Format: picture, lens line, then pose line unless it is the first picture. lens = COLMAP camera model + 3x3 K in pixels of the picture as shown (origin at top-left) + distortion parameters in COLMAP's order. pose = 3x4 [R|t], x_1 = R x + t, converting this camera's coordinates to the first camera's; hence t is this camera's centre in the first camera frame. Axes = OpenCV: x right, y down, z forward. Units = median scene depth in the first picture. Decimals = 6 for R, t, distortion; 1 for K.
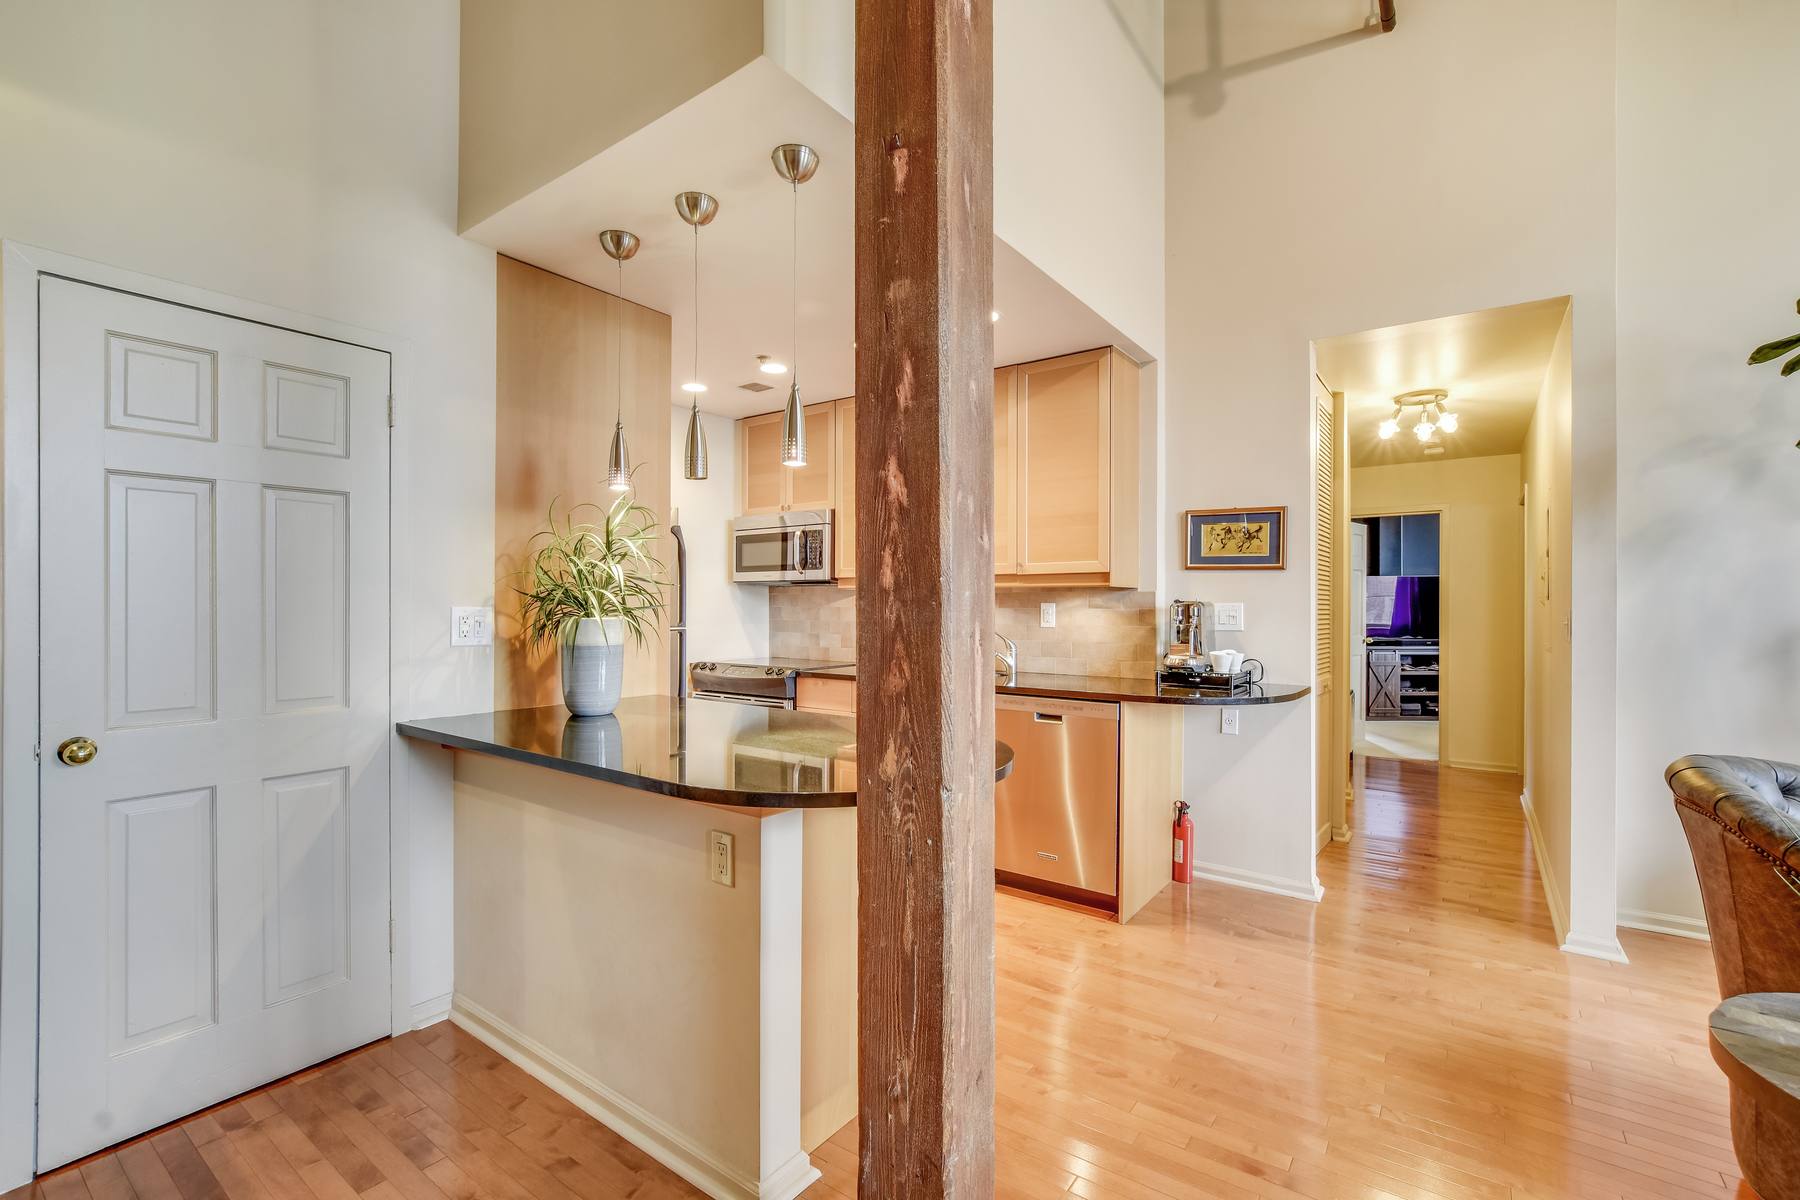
lens RADIAL K [[798.5, 0, 891.1], [0, 798.5, 603.6], [0, 0, 1]] dist [-0.012904, 0.000976]
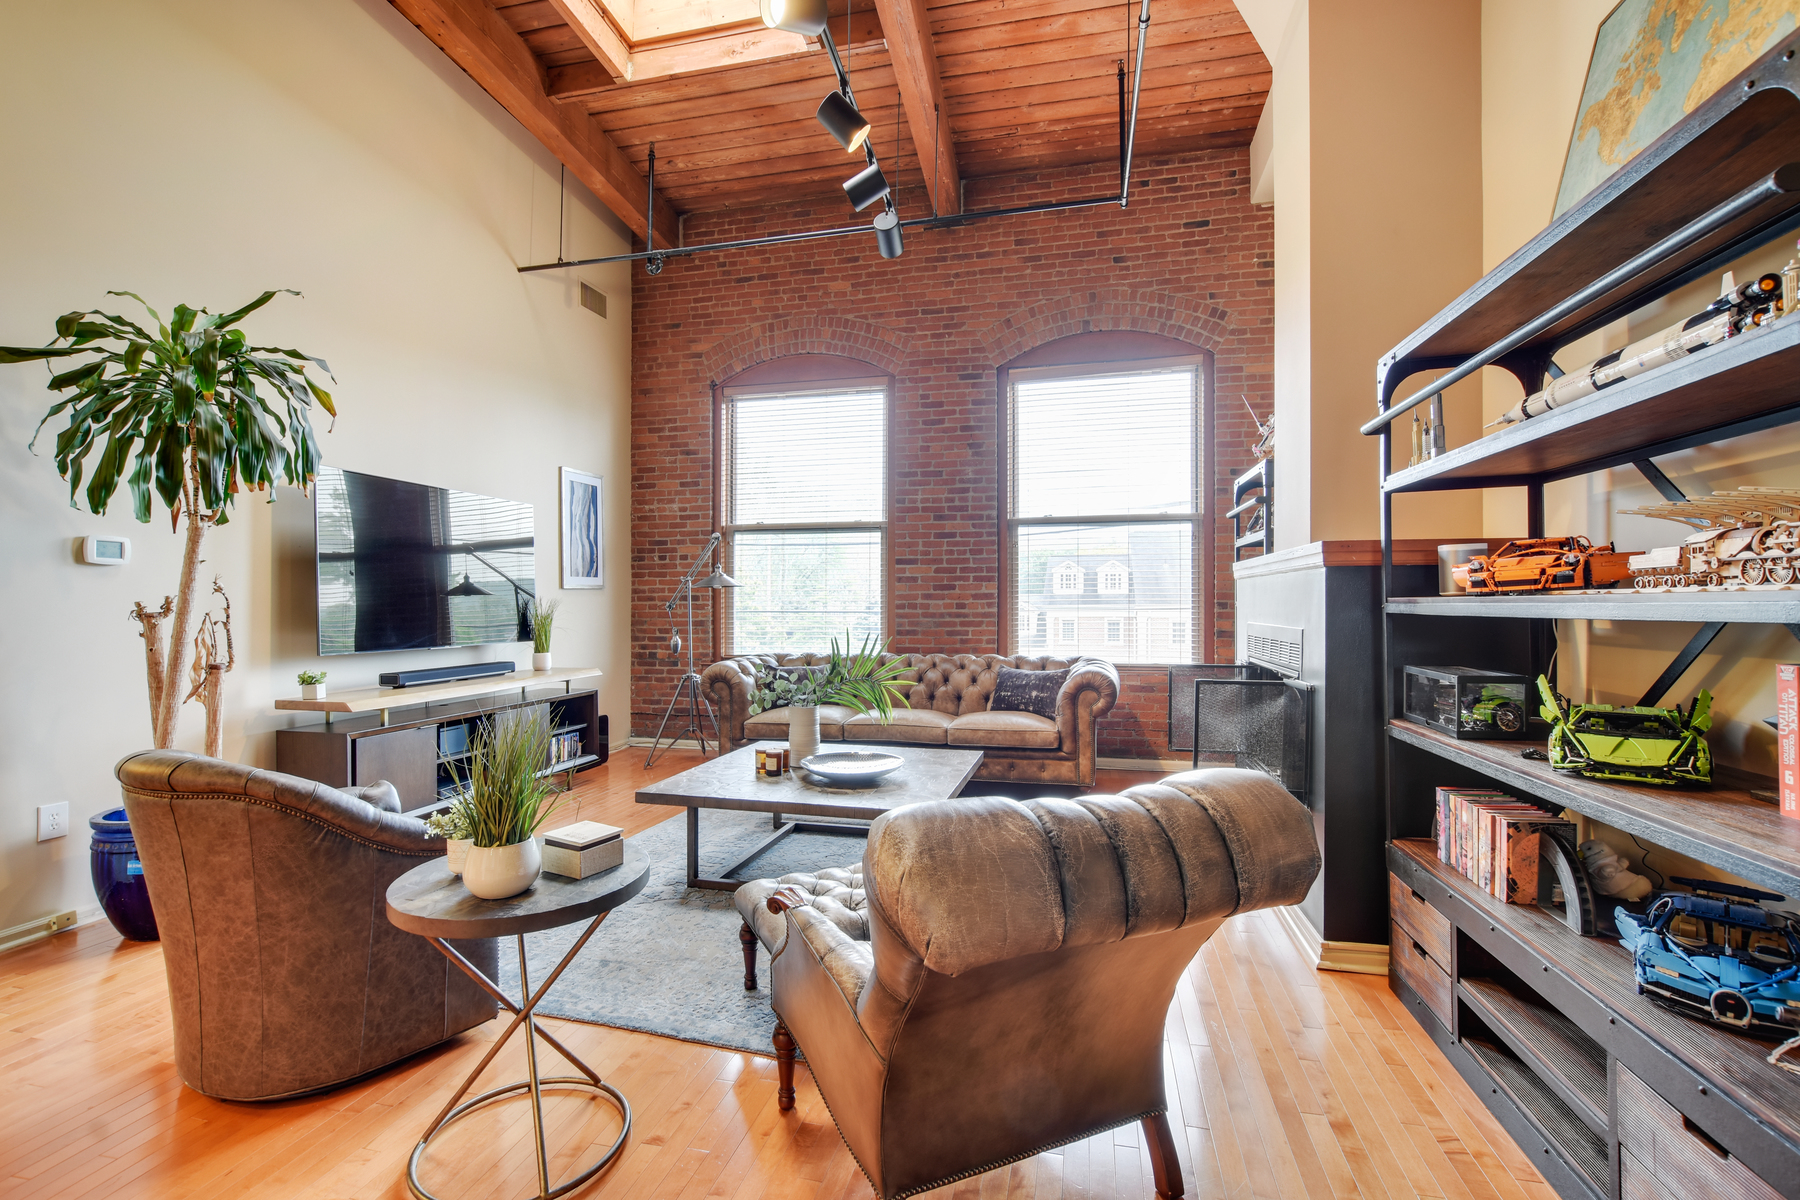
lens RADIAL K [[798.5, 0, 891.1], [0, 798.5, 603.6], [0, 0, 1]] dist [-0.012904, 0.000976]
pose [[-0.387572, -0.002356, 0.921836, -0.181507], [-0.001941, 0.999997, 0.001740, -0.005402], [-0.921837, -0.001114, -0.387576, 0.271543]]
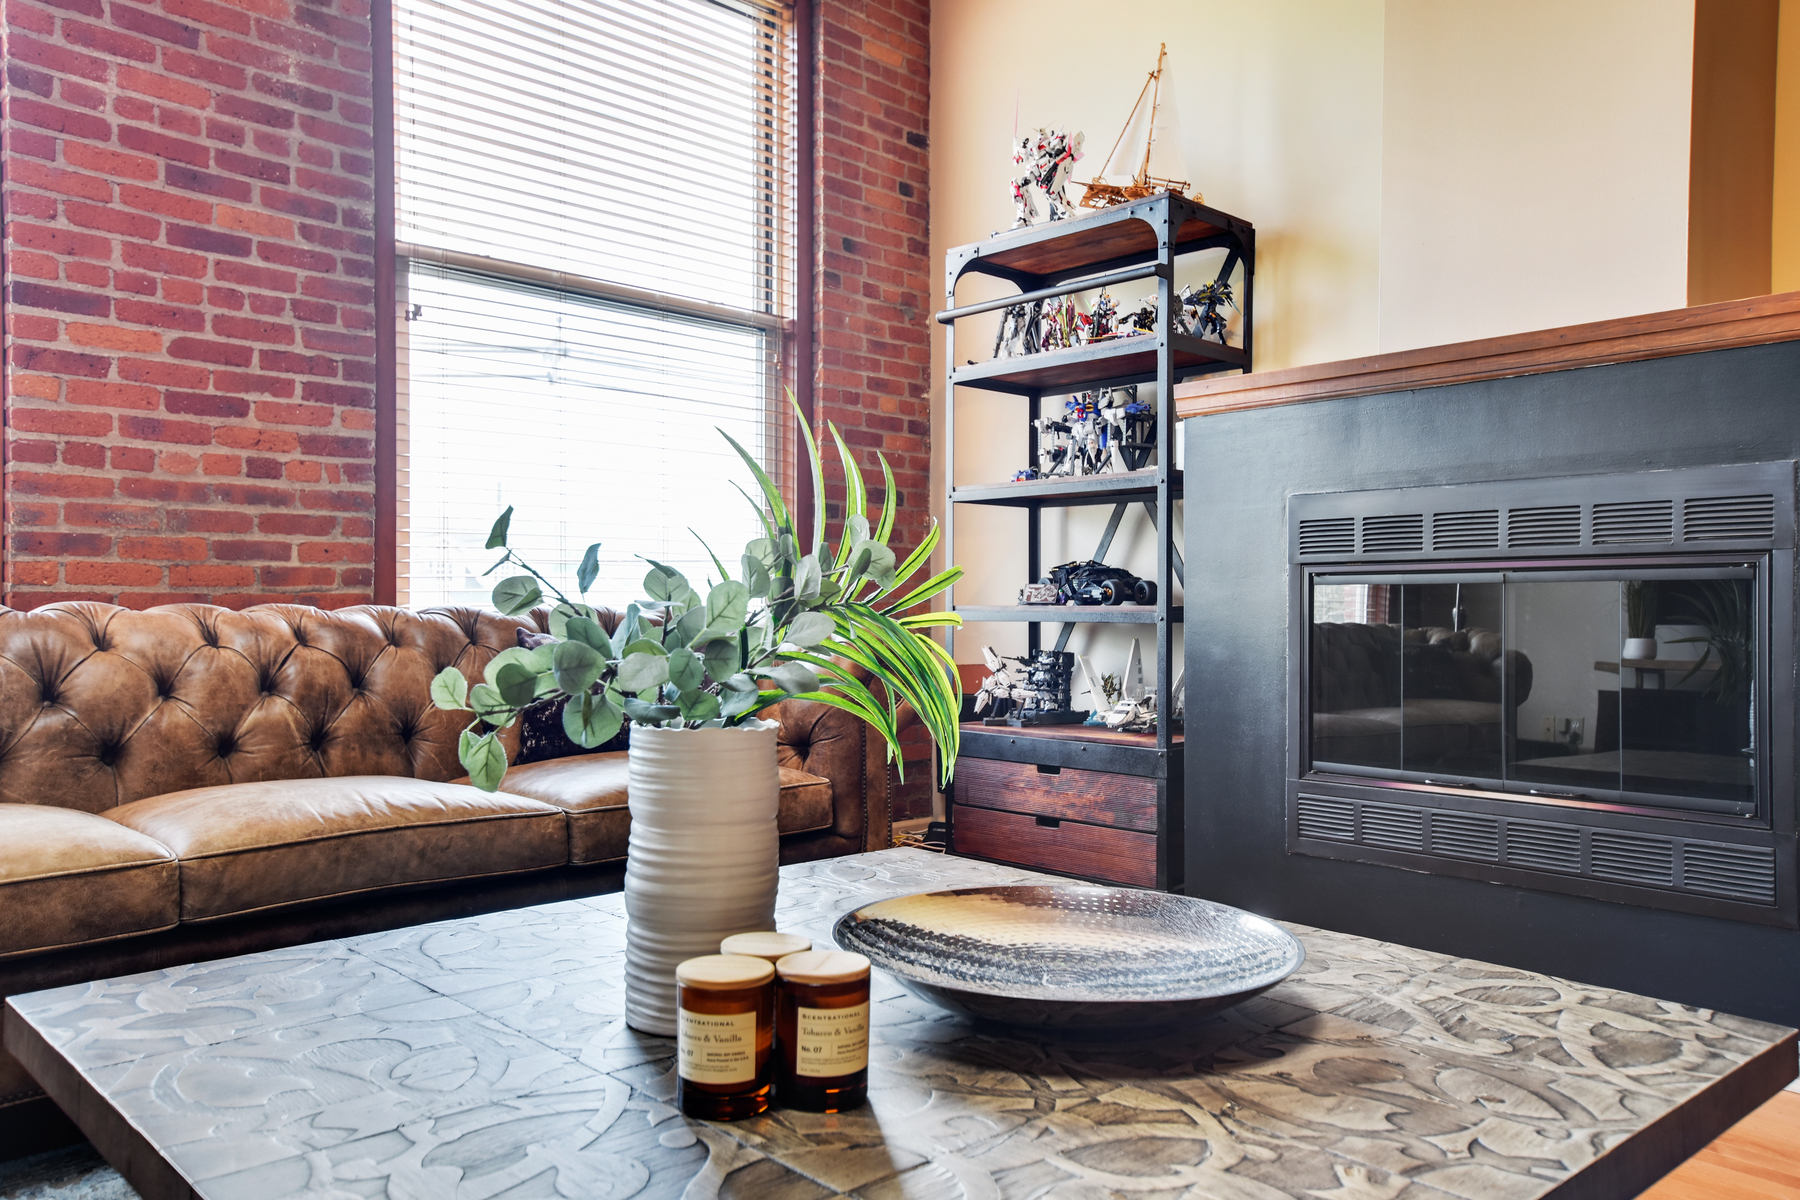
lens RADIAL K [[1325.9, 0, 900.0], [0, 1325.9, 600.0], [0, 0, 1]] dist [0.025207, 0.065506]
pose [[-0.984968, -0.005061, 0.172665, 0.836399], [-0.006957, 0.999922, -0.010378, 0.112393], [-0.172599, -0.011424, -0.984926, 0.322144]]
